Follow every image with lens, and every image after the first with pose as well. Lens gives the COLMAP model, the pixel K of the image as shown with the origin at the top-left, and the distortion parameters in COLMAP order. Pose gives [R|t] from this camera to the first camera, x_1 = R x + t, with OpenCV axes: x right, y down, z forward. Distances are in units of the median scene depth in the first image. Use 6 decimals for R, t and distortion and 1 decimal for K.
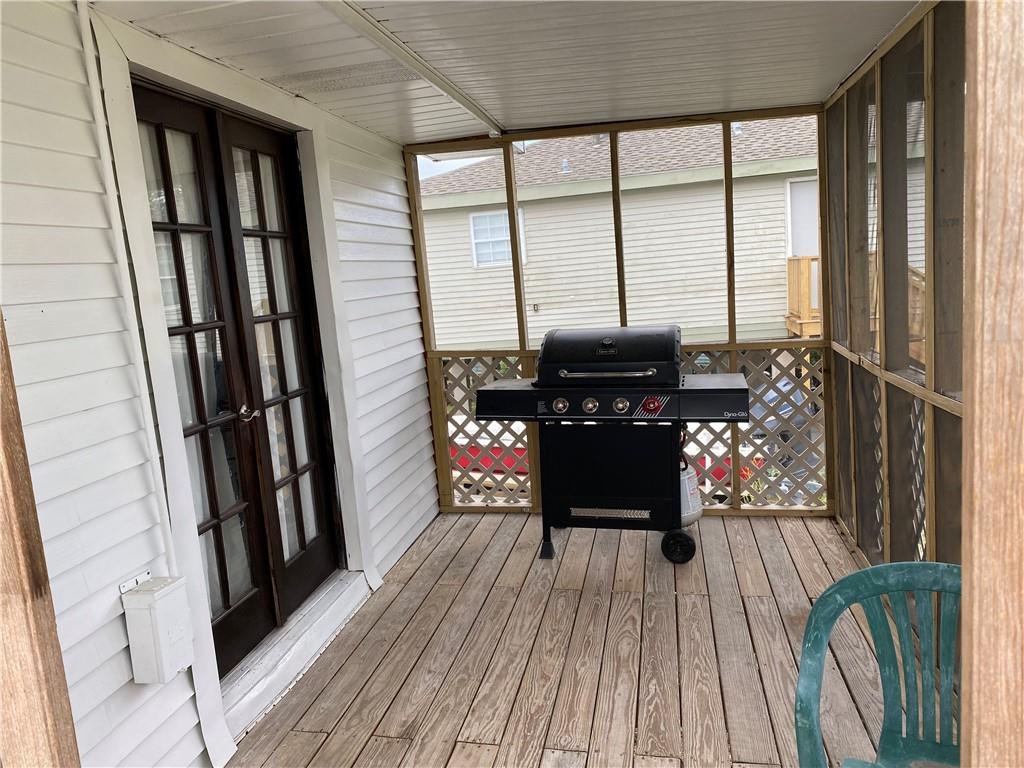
lens RADIAL K [[774.1, 0, 510.3], [0, 774.1, 388.6], [0, 0, 1]] dist [0.000576, -0.021800]
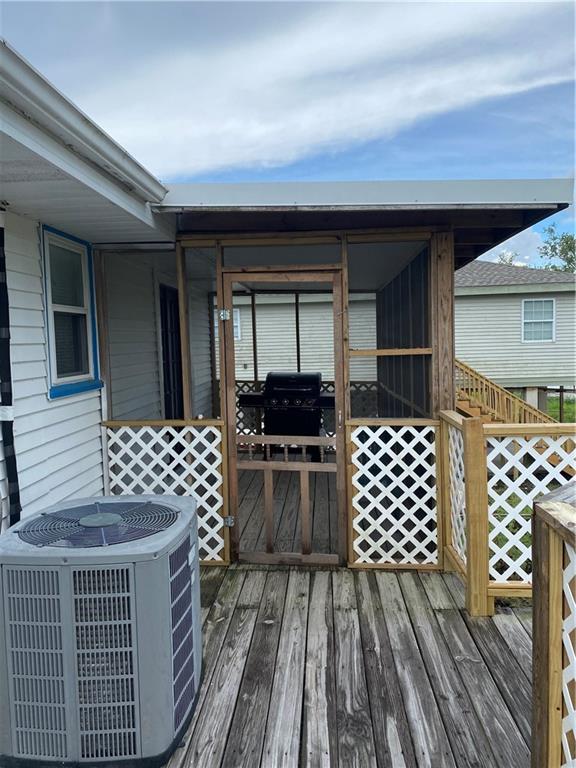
lens RADIAL K [[580.6, 0, 289.5], [0, 580.6, 381.4], [0, 0, 1]] dist [0.000576, -0.021800]
pose [[0.990646, 0.040467, 0.130315, -0.123160], [-0.029533, 0.995962, -0.084774, 0.107126], [-0.133220, 0.080132, 0.987842, -0.820576]]
